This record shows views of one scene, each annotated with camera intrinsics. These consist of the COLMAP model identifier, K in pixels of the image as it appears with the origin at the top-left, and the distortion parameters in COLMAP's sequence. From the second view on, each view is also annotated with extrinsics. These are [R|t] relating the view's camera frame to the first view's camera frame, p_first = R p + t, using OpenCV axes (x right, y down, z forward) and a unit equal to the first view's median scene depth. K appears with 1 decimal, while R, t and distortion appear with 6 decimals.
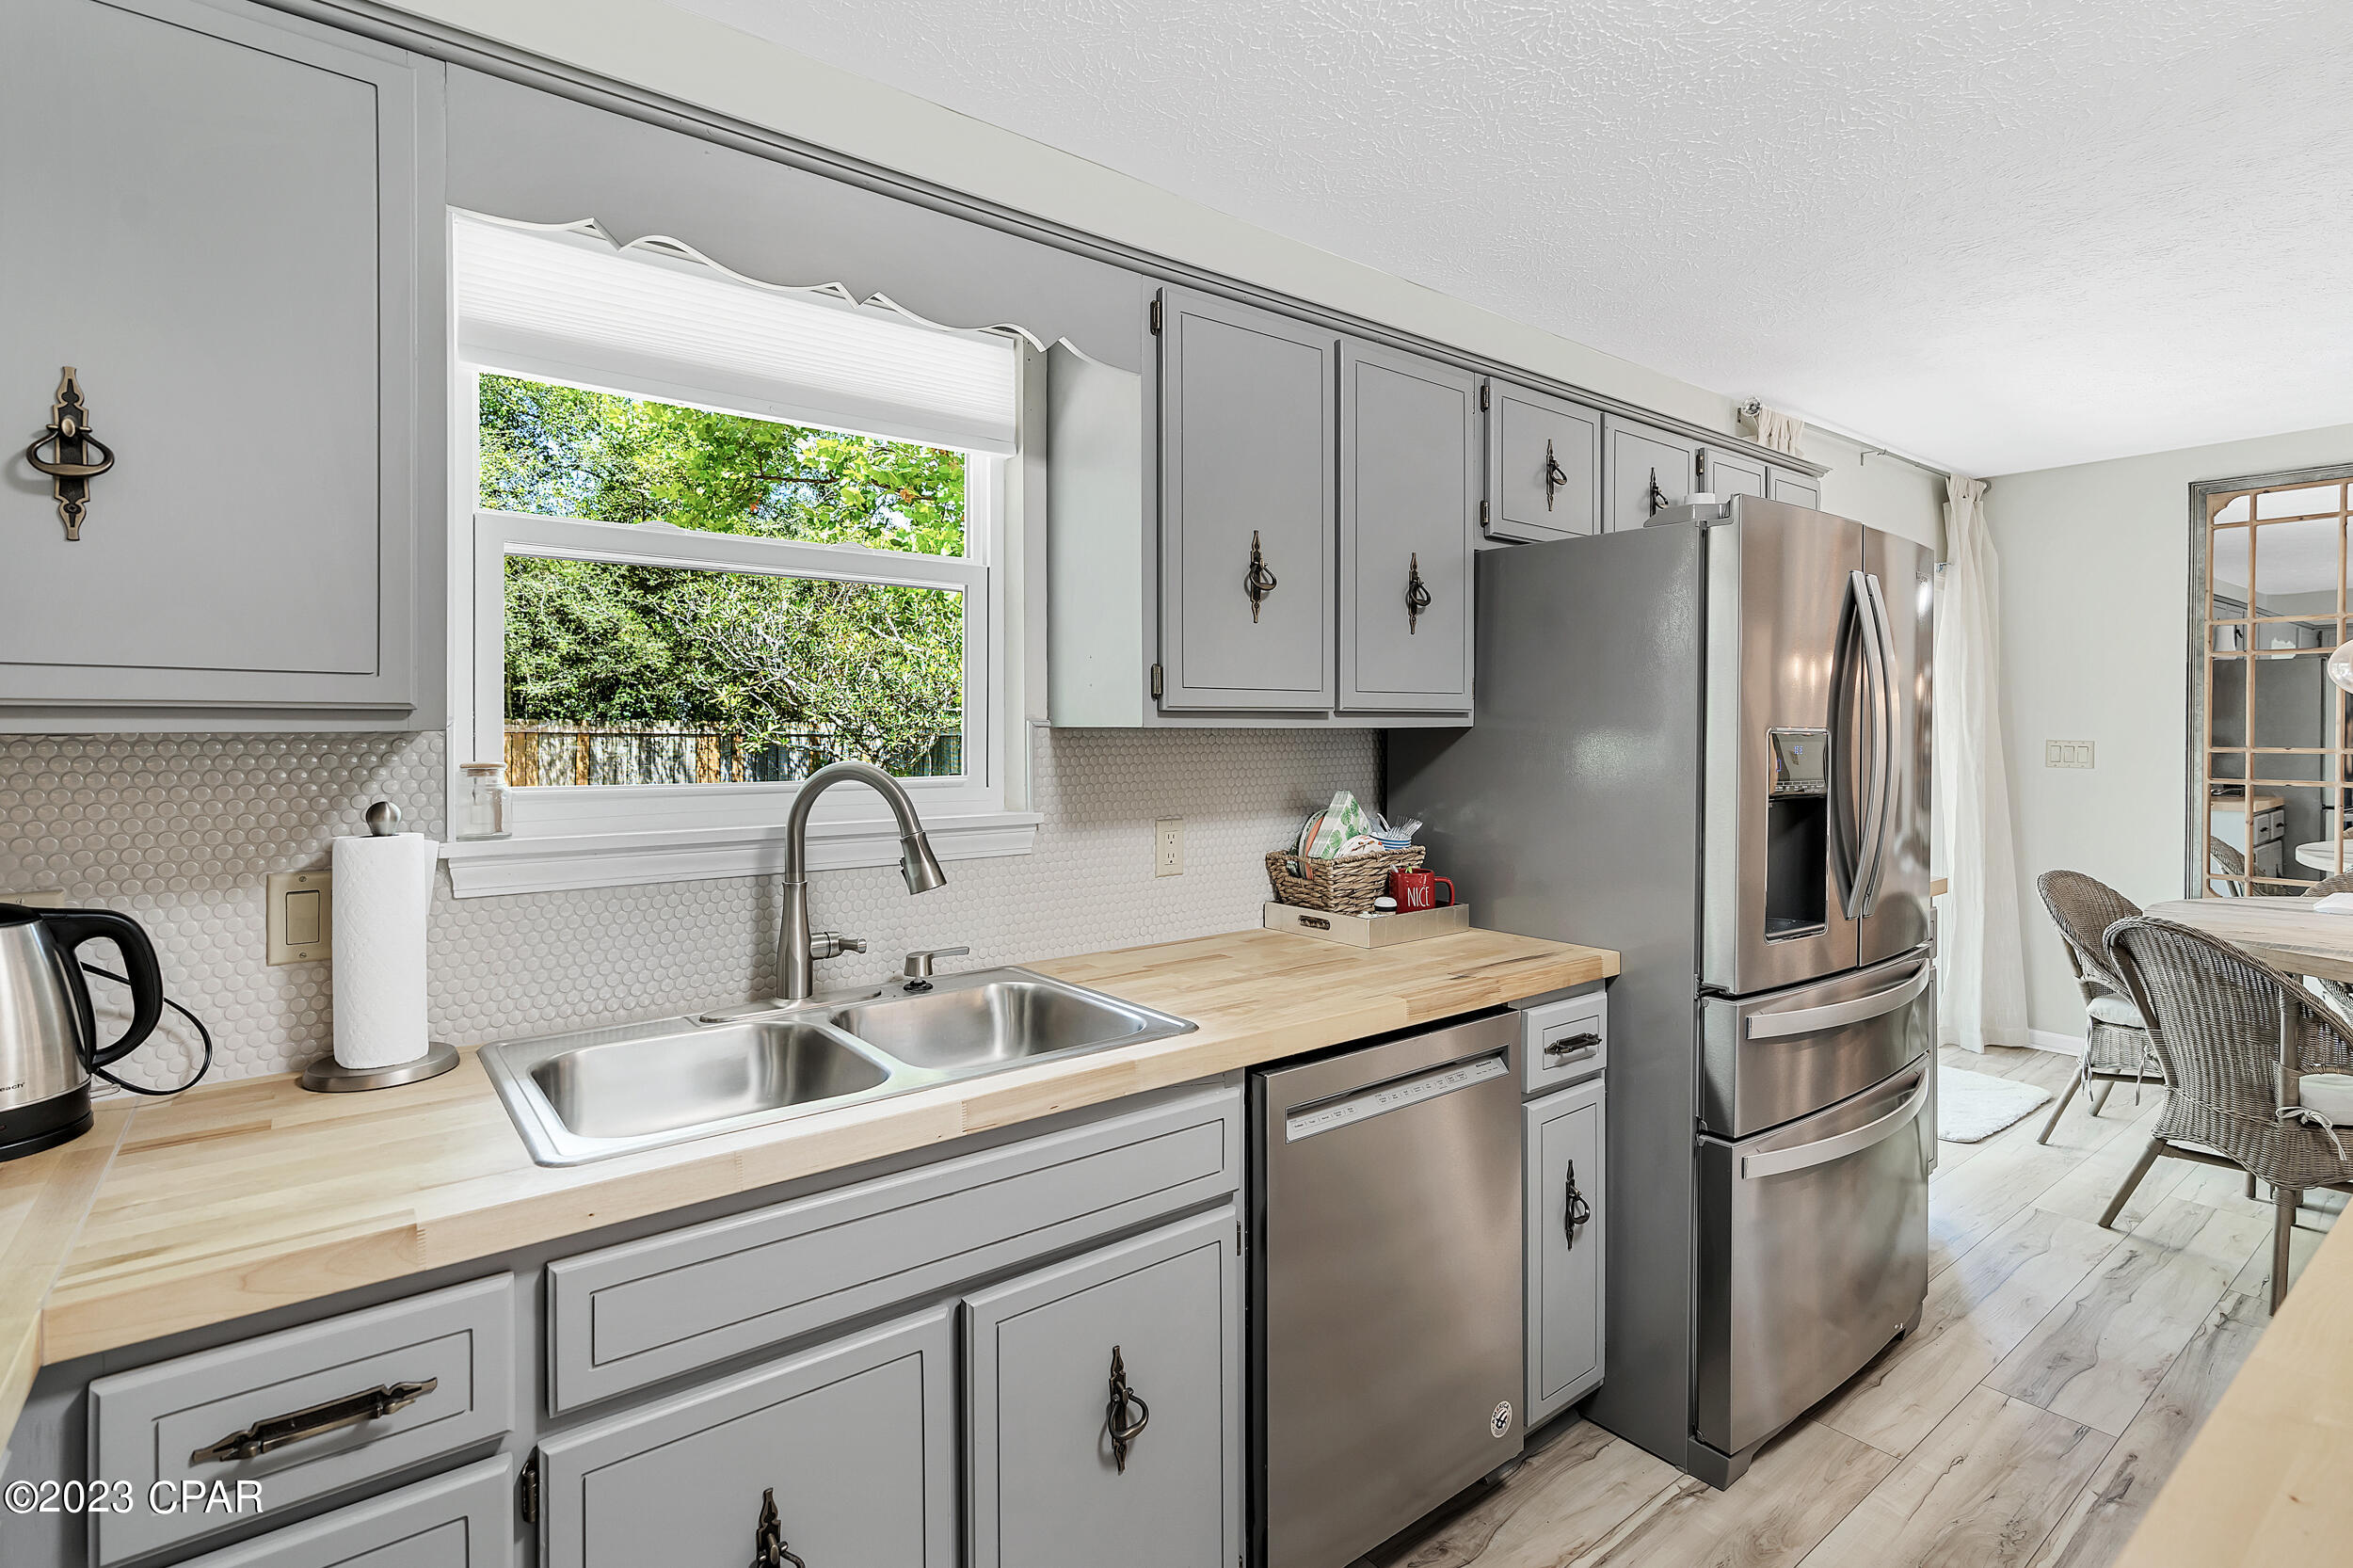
lens RADIAL K [[1127.4, 0, 1180.5], [0, 1127.4, 735.7], [0, 0, 1]] dist [-0.010092, 0.001310]
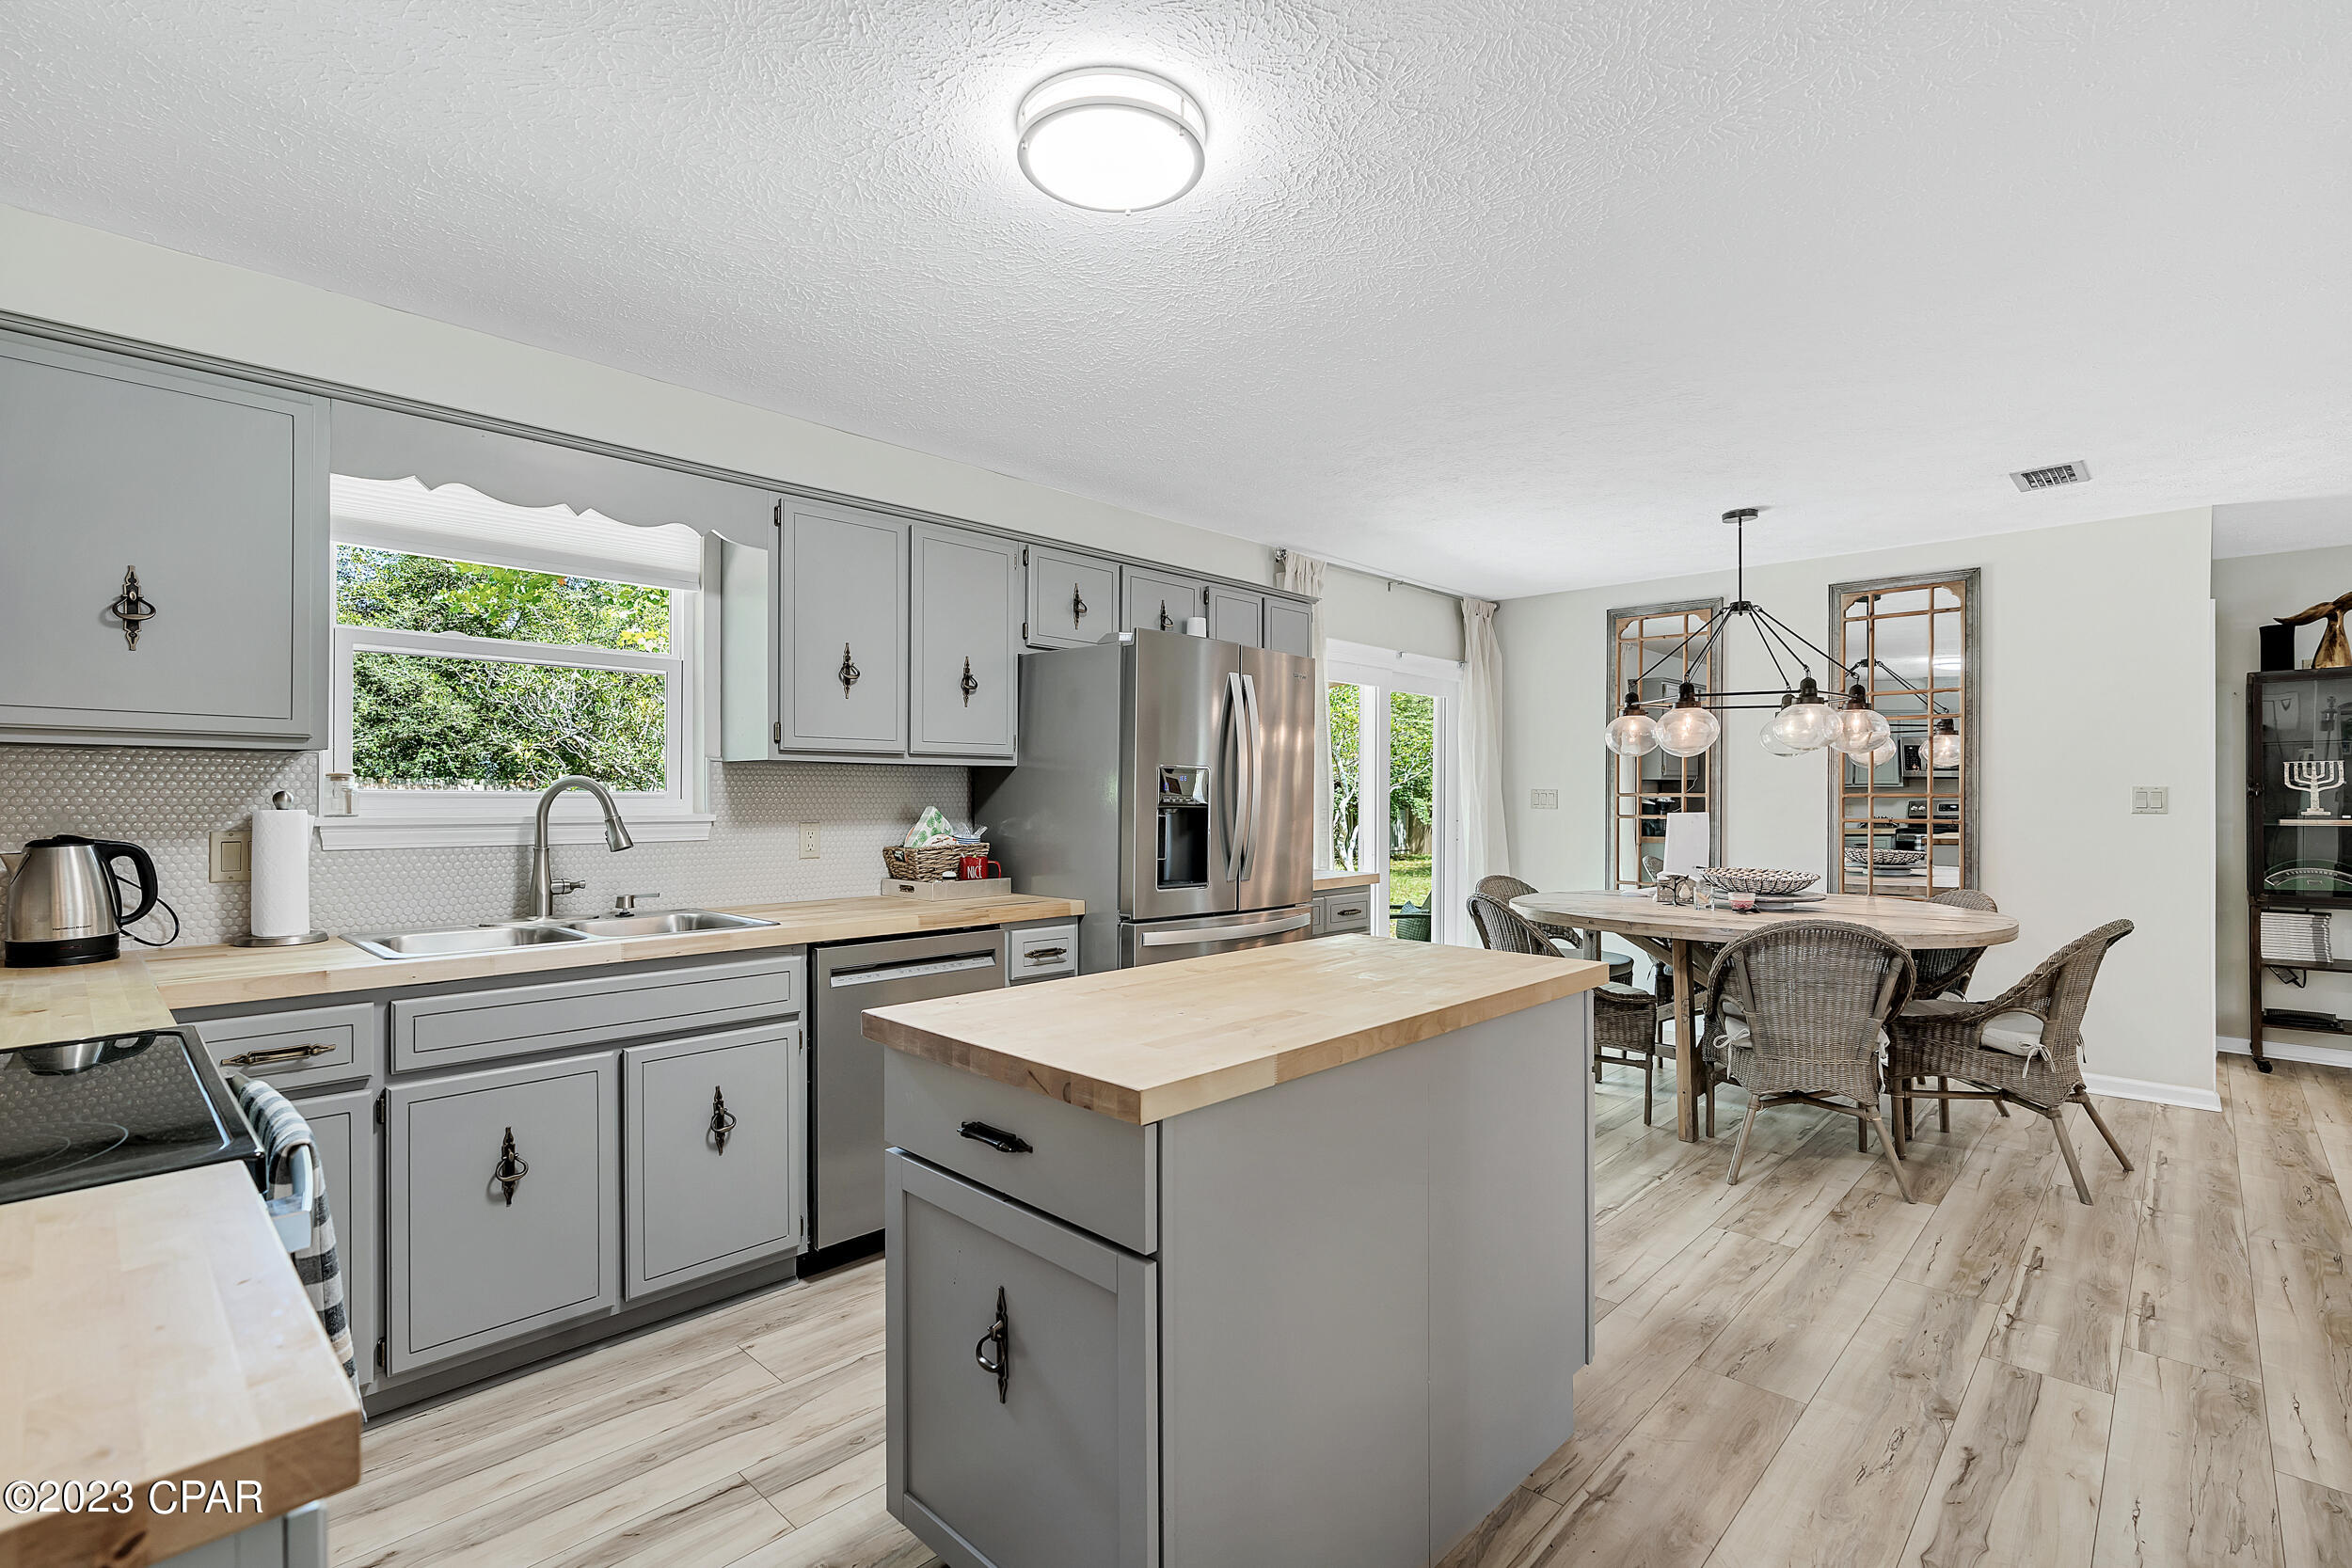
lens RADIAL K [[1081.5, 0, 1177.8], [0, 1081.5, 801.4], [0, 0, 1]] dist [-0.001636, 0.000233]
pose [[0.989012, 0.001760, 0.147825, 0.262364], [-0.001588, 0.999998, -0.001282, 0.043737], [-0.147827, 0.001034, 0.989013, -0.539954]]
